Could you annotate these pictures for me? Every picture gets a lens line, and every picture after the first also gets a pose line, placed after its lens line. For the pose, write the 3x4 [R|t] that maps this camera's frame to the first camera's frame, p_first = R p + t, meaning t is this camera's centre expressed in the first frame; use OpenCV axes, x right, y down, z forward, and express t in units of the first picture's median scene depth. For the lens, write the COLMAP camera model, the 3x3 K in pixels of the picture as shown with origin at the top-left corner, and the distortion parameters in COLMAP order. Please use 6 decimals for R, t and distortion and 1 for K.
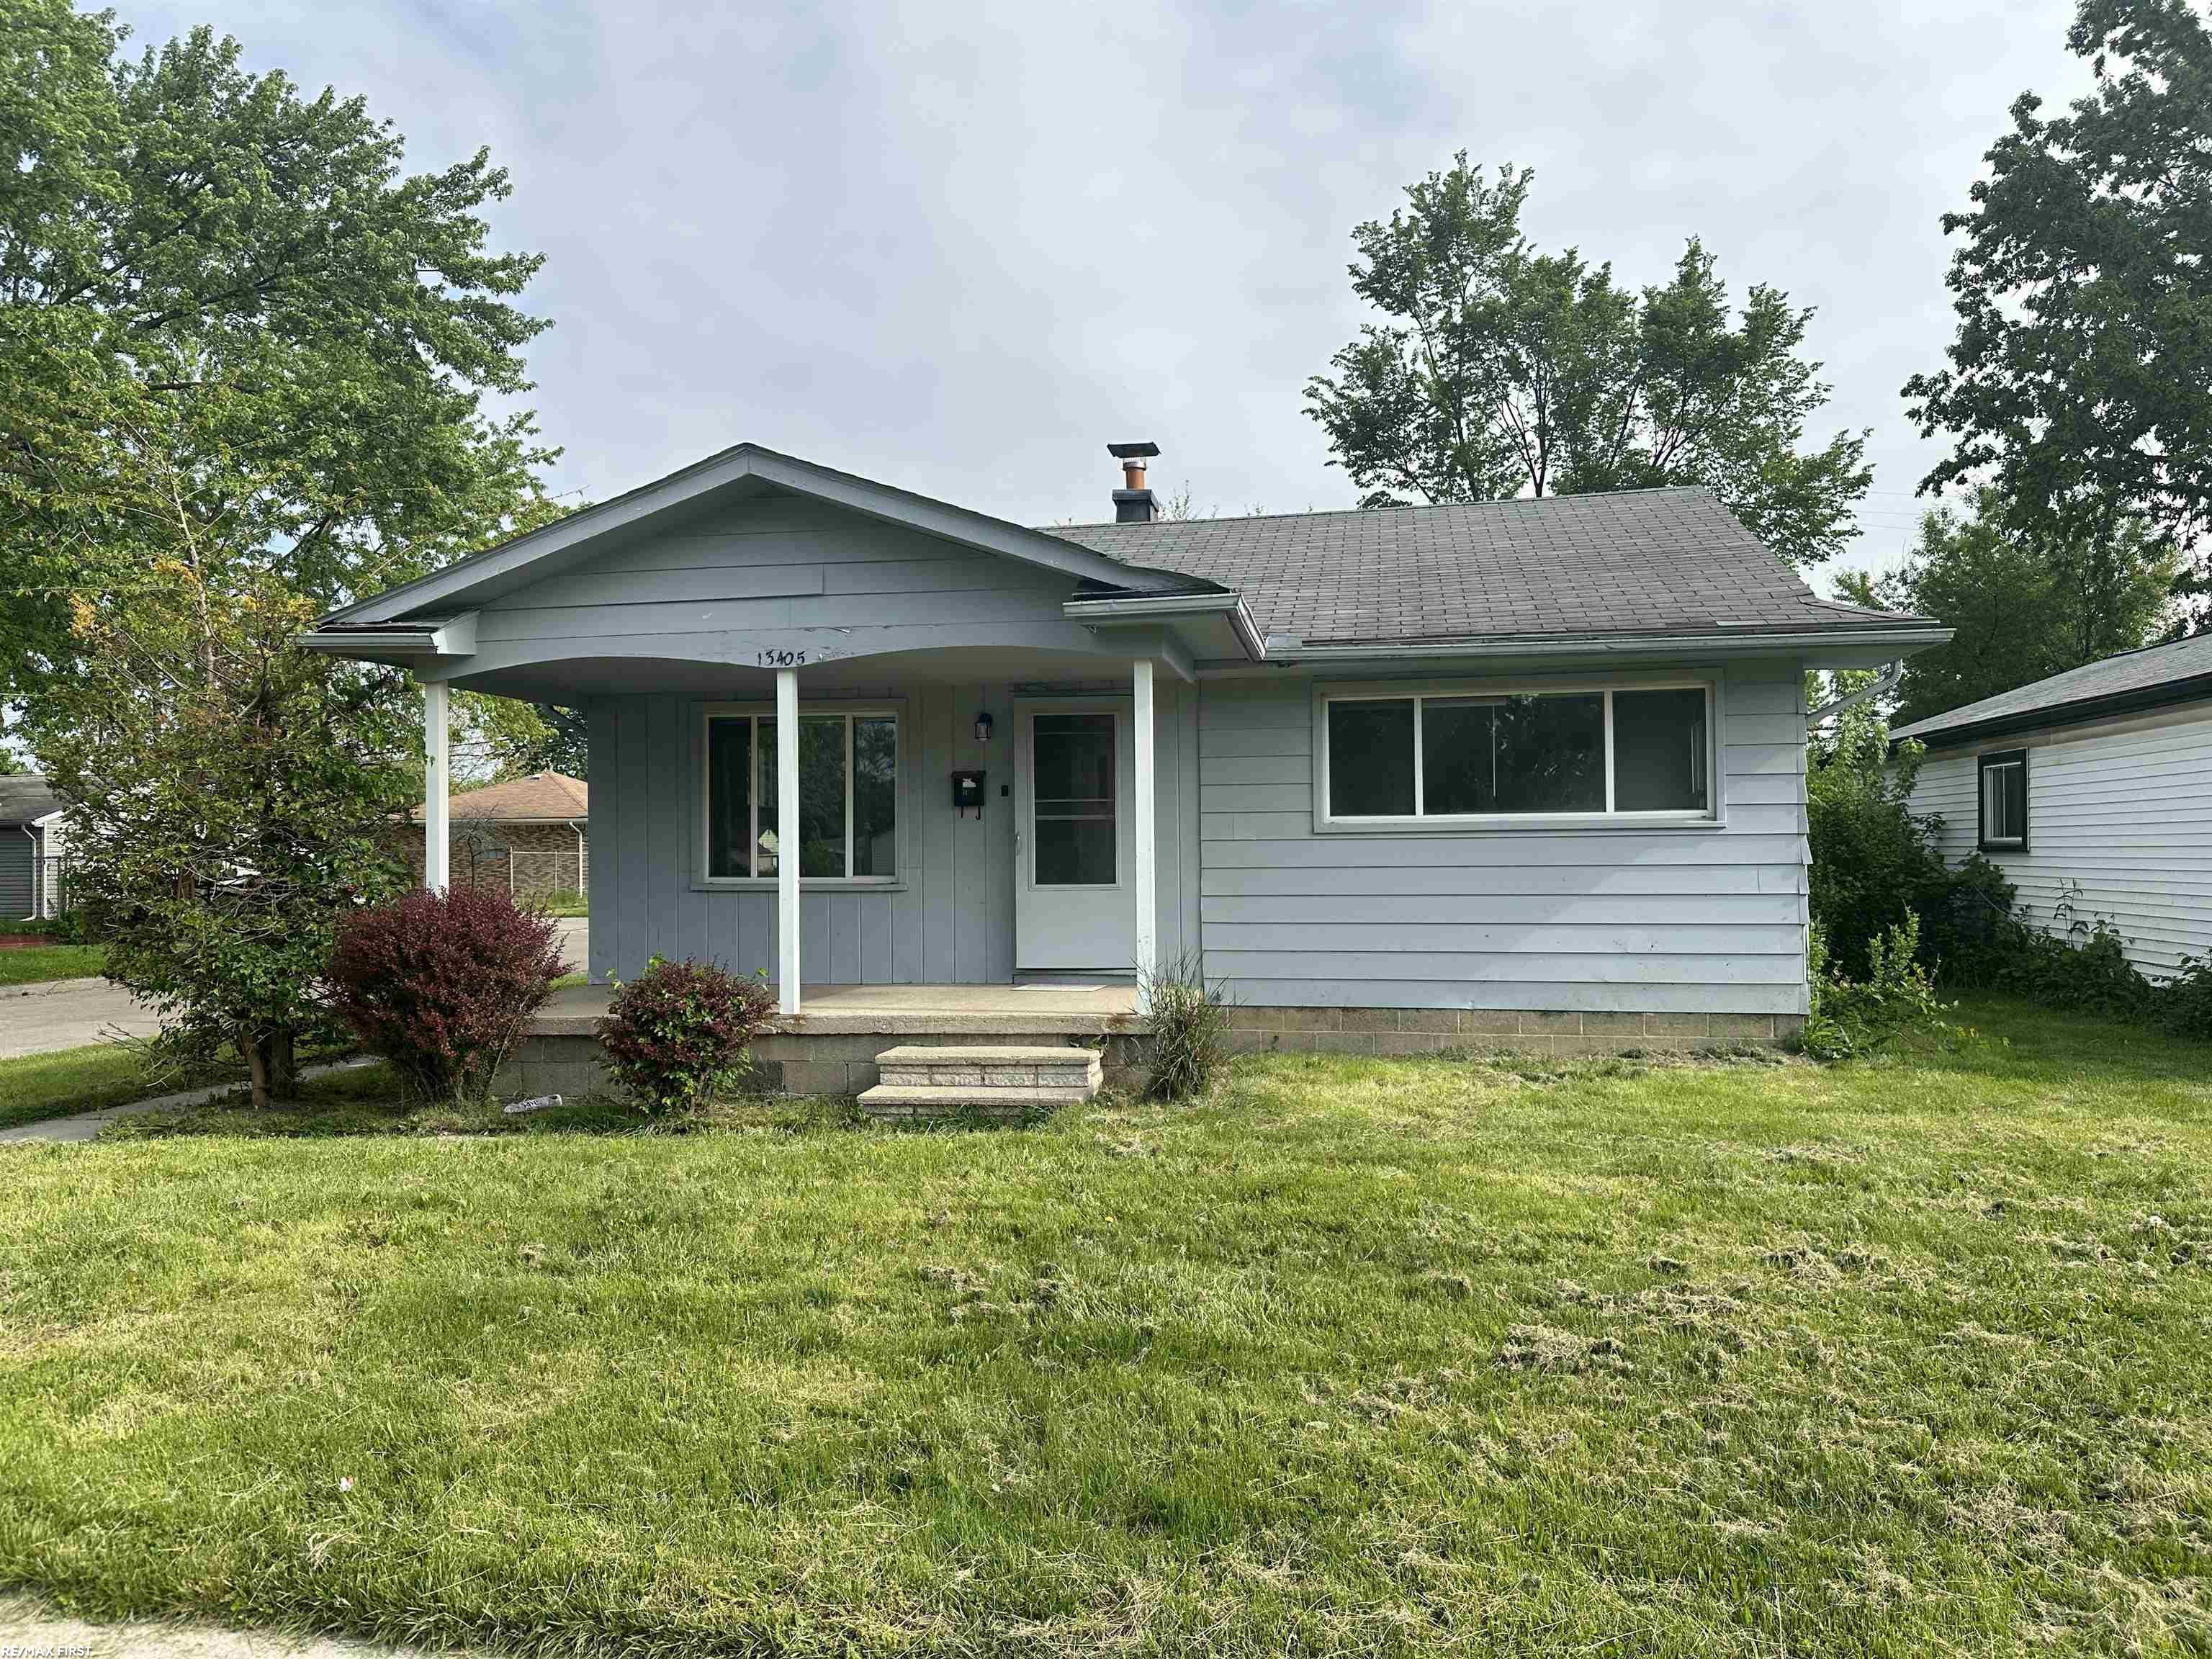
lens RADIAL K [[1567.2, 0, 1126.5], [0, 1567.2, 828.2], [0, 0, 1]] dist [0.063602, -0.072274]
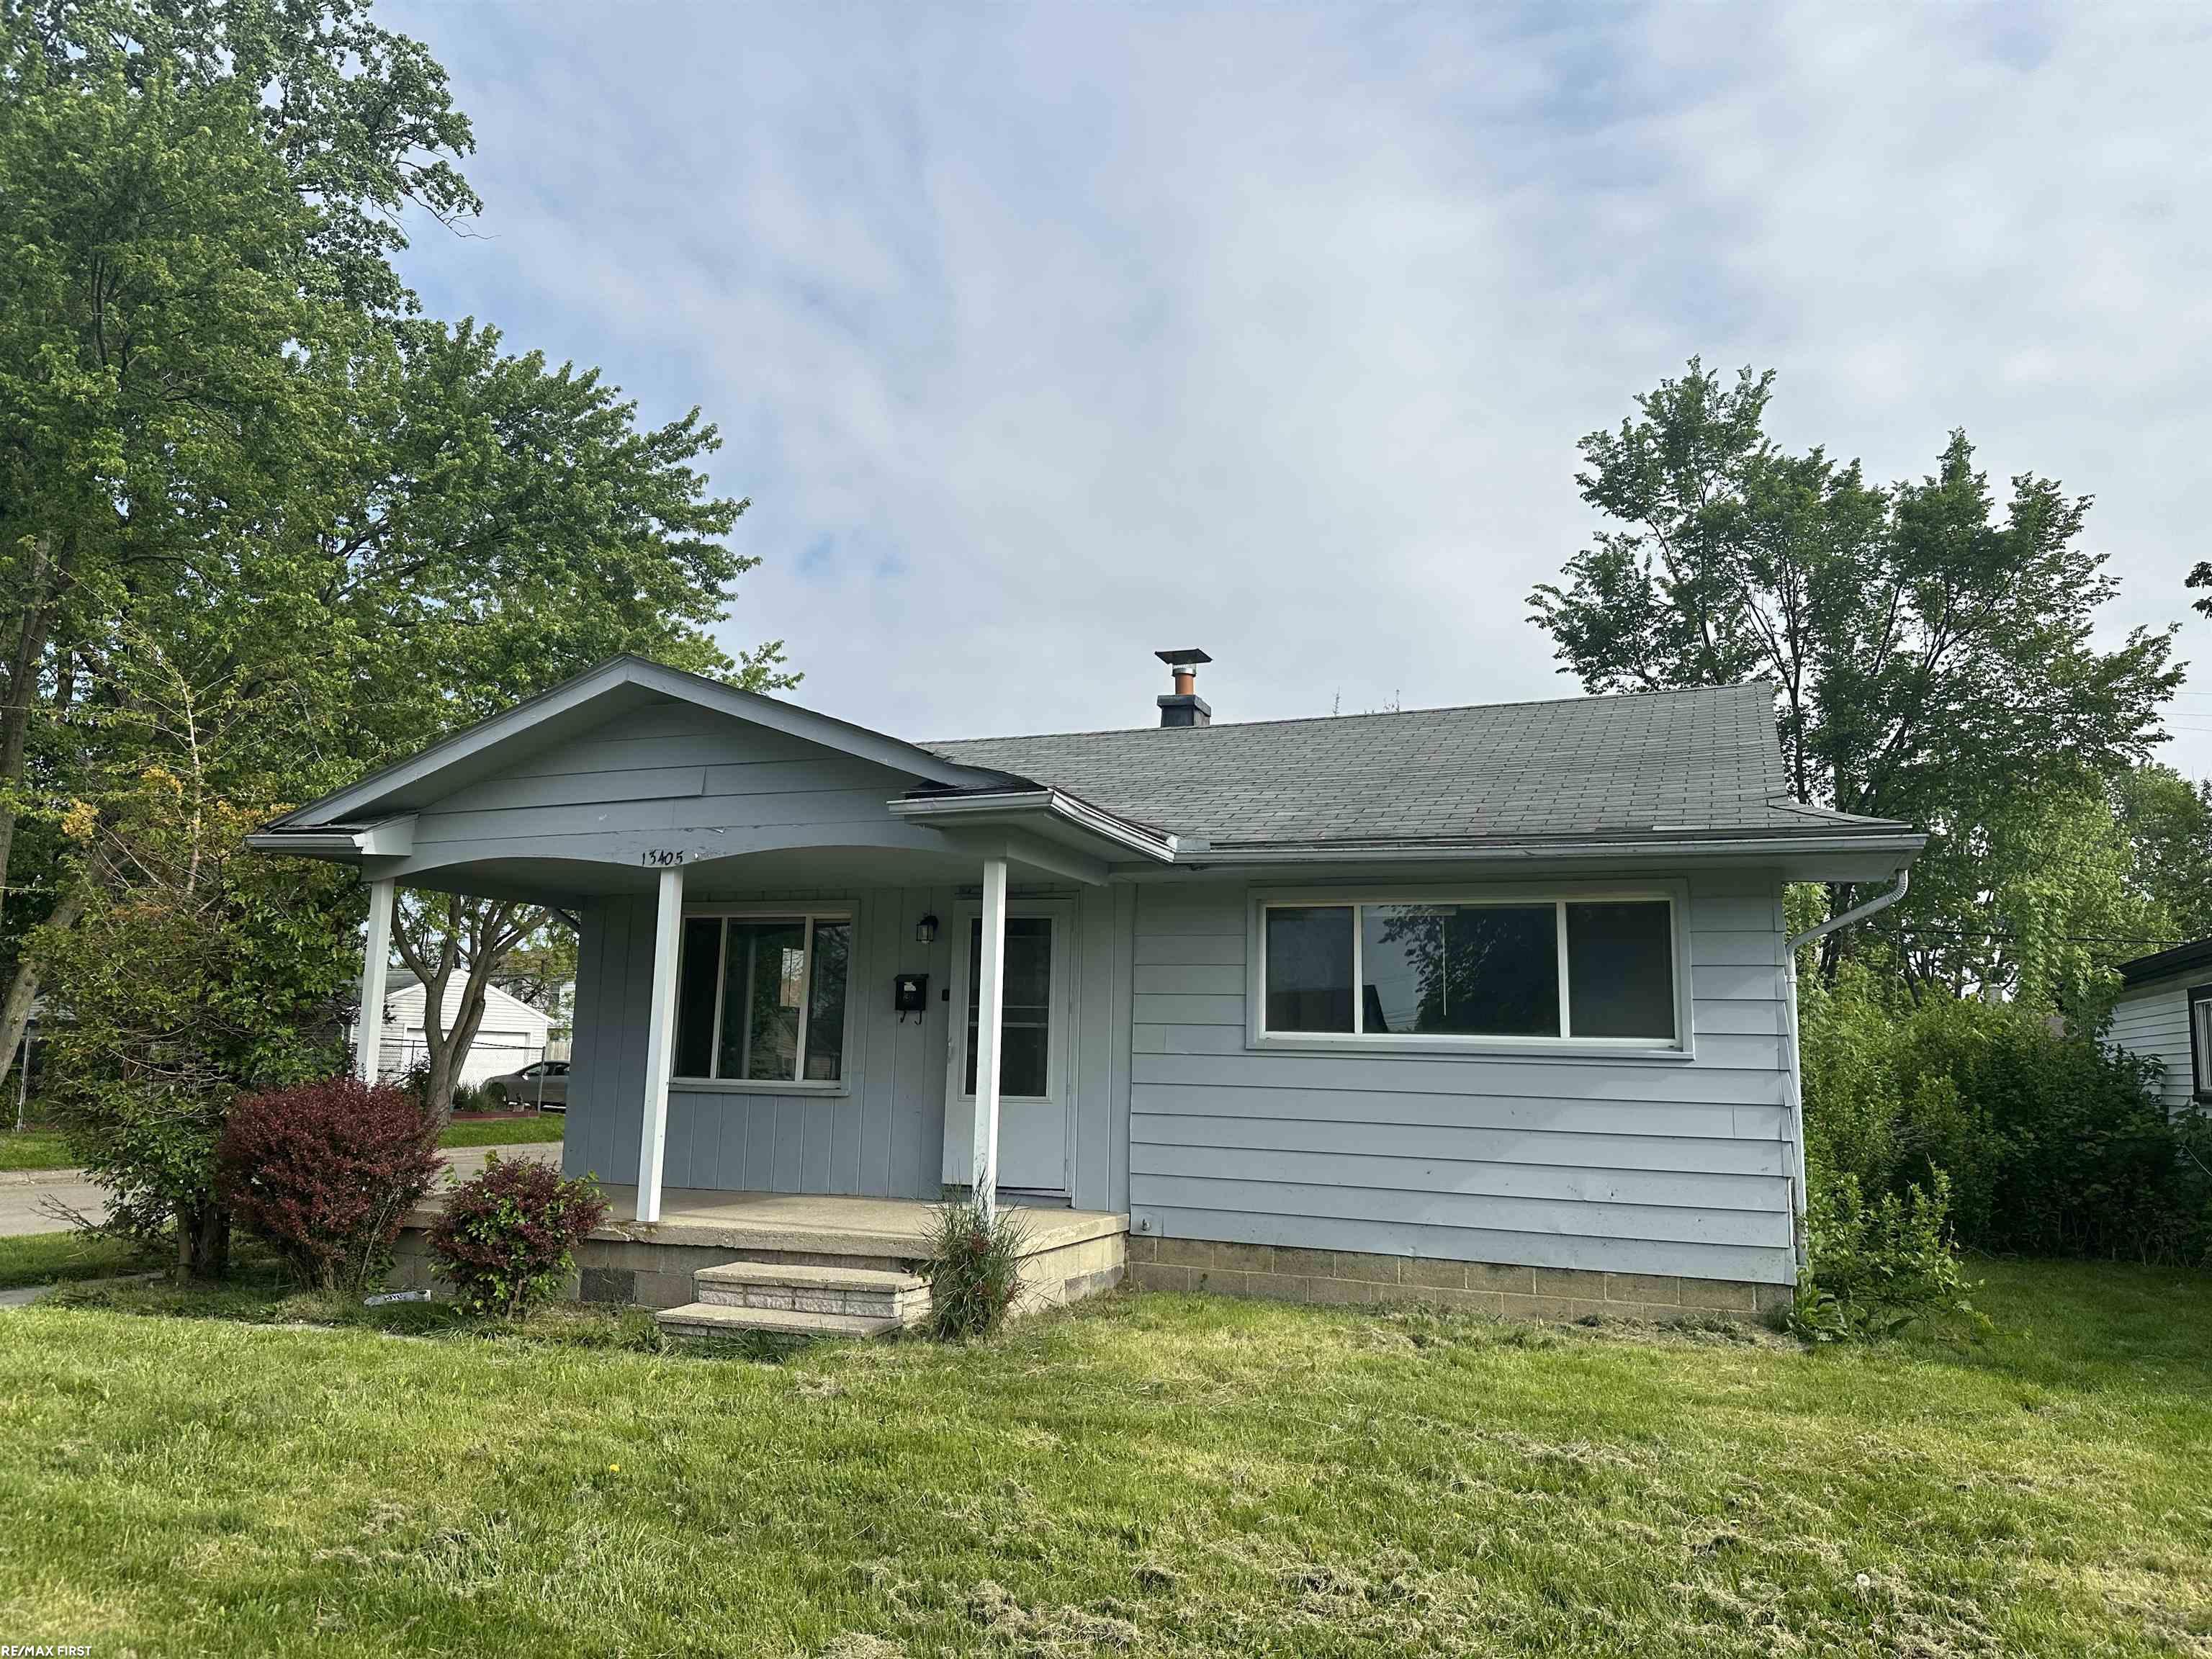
lens RADIAL K [[1567.2, 0, 1091.3], [0, 1567.2, 833.3], [0, 0, 1]] dist [0.063602, -0.072274]
pose [[0.978081, 0.002332, -0.208210, 0.211802], [-0.029658, 0.991302, -0.128221, -0.002022], [0.206101, 0.131585, 0.969643, 0.061586]]
